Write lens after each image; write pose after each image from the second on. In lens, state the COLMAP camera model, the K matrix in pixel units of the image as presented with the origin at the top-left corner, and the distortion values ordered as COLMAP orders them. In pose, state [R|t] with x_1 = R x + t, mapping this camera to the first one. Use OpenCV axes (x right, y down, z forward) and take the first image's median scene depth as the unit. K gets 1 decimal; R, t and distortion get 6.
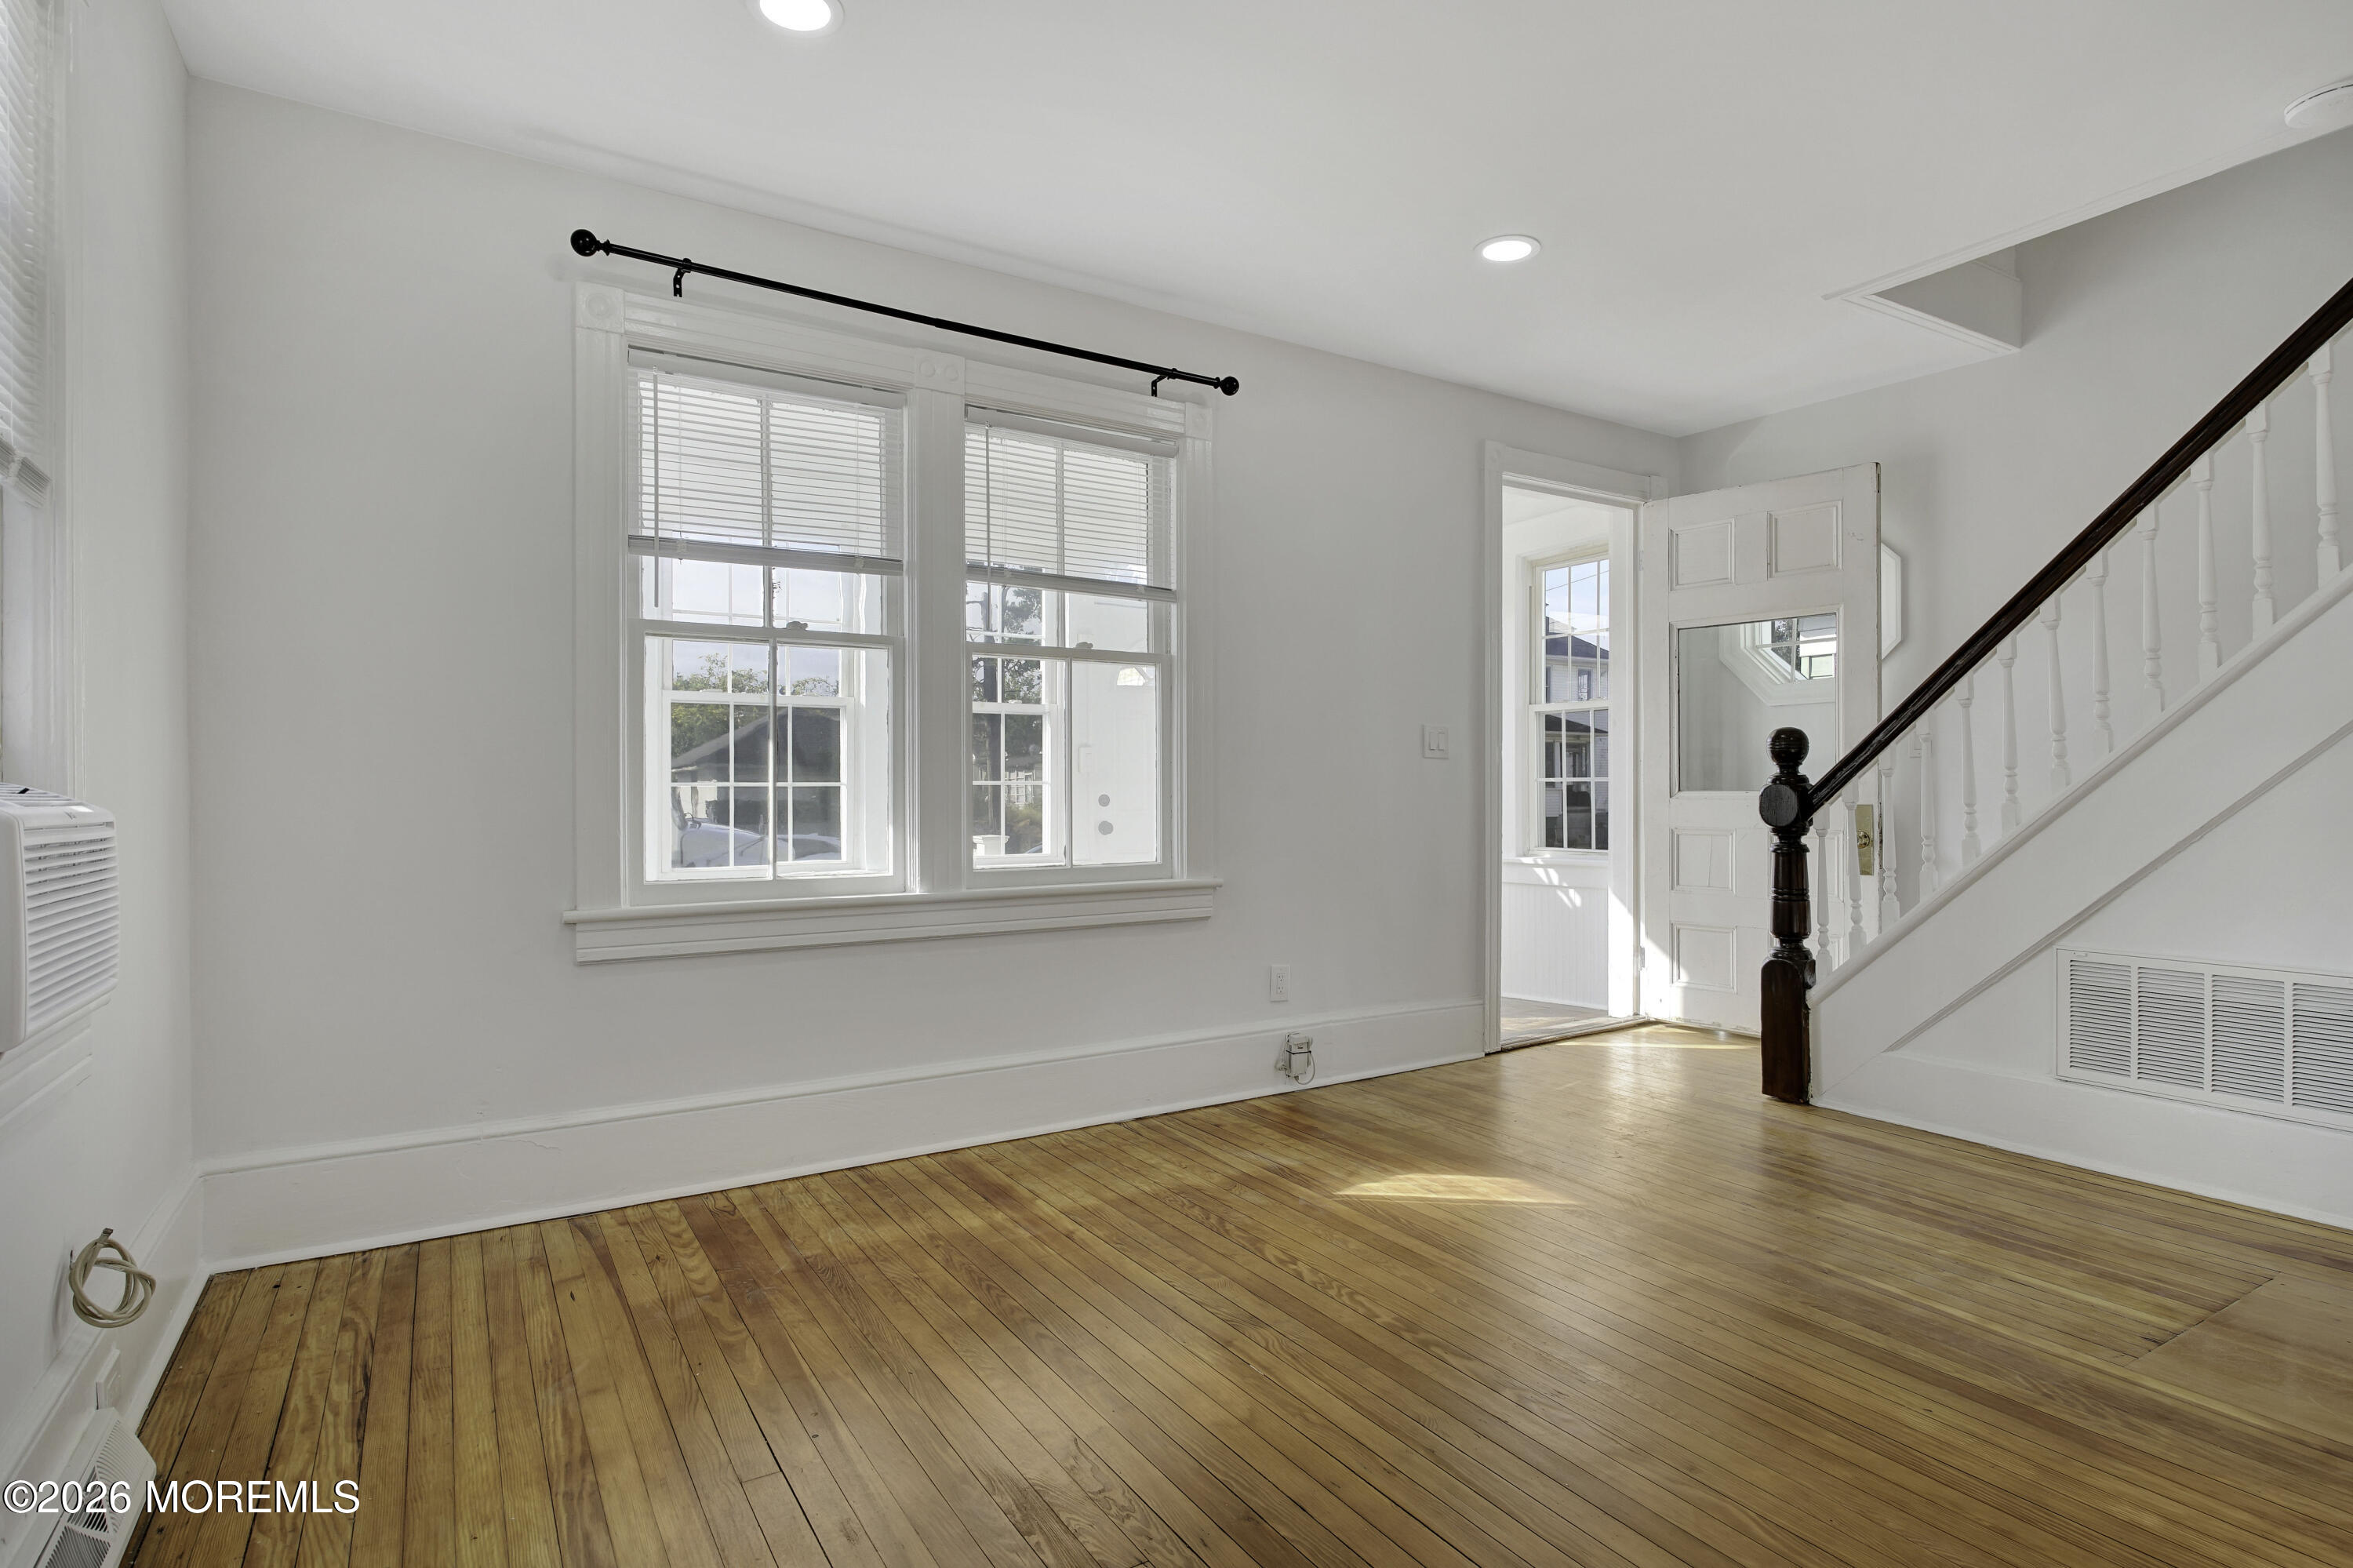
lens RADIAL K [[1187.4, 0, 1174.2], [0, 1187.4, 786.4], [0, 0, 1]] dist [0.014938, 0.000464]
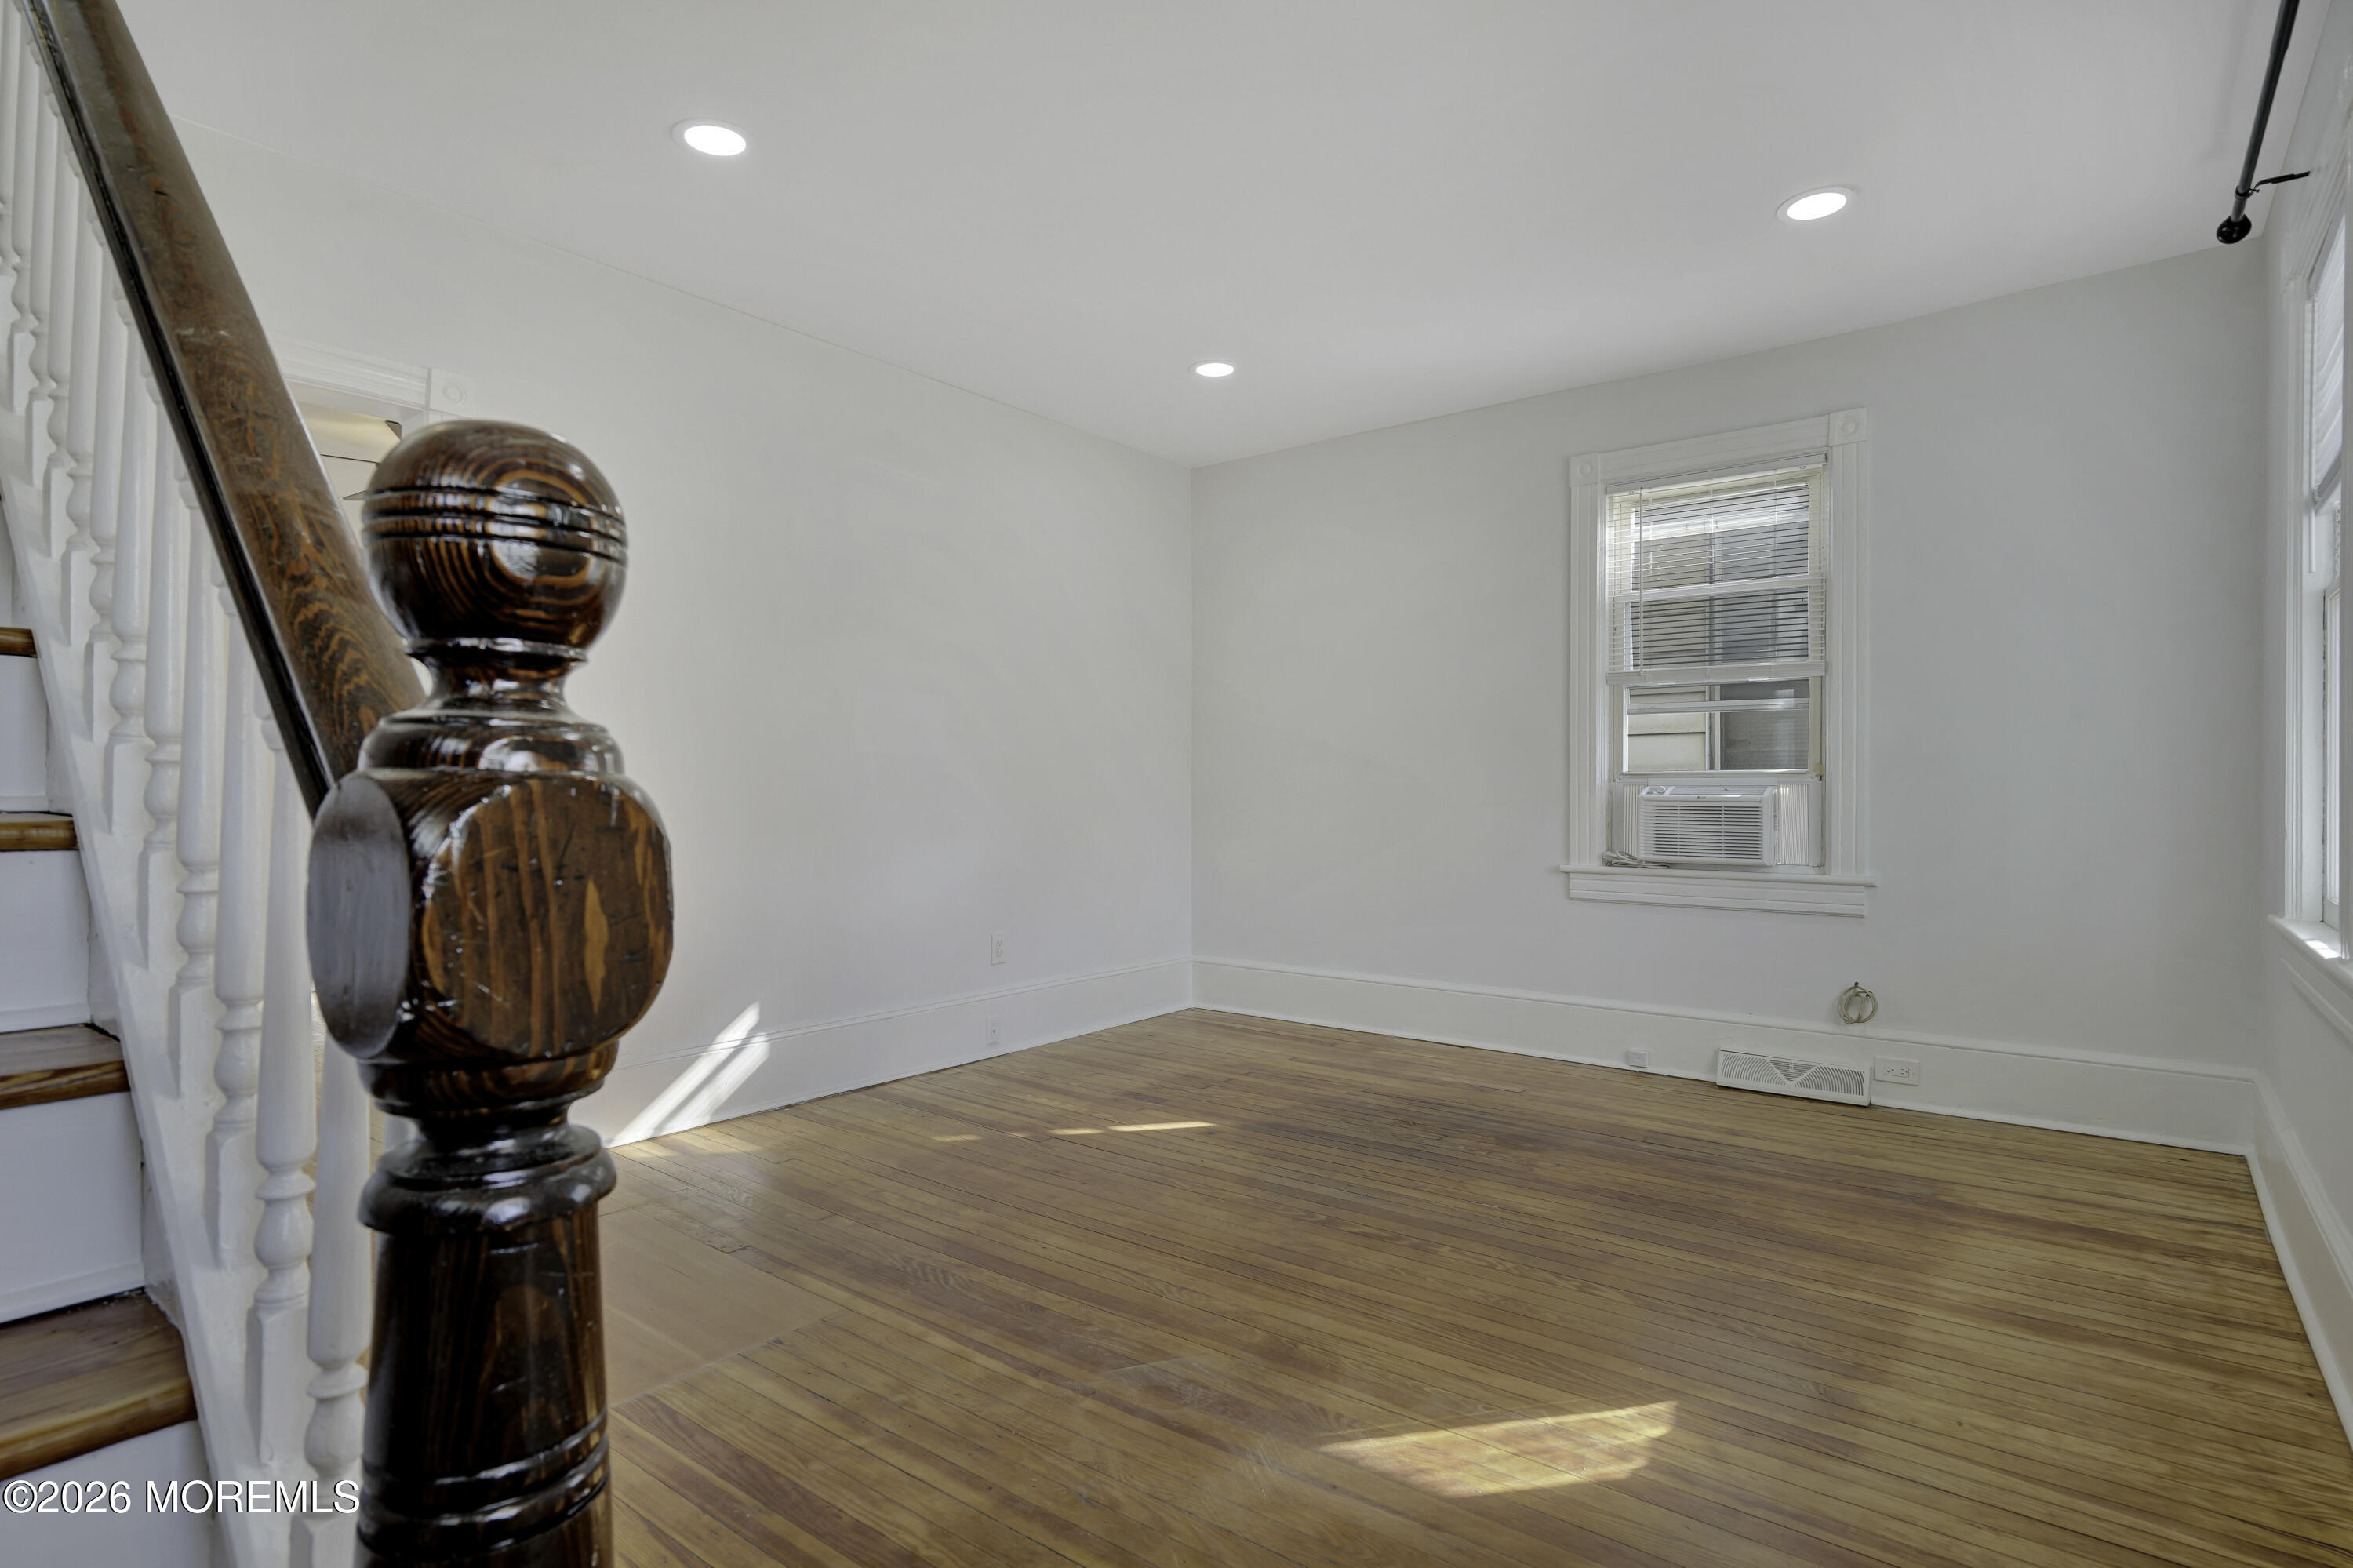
lens RADIAL K [[1187.4, 0, 1179.7], [0, 1187.4, 780.7], [0, 0, 1]] dist [0.014938, 0.000464]
pose [[-0.938047, 0.002466, -0.346499, 0.730571], [0.005998, 0.999940, -0.009120, 0.000853], [0.346456, -0.010633, -0.938006, 1.789298]]
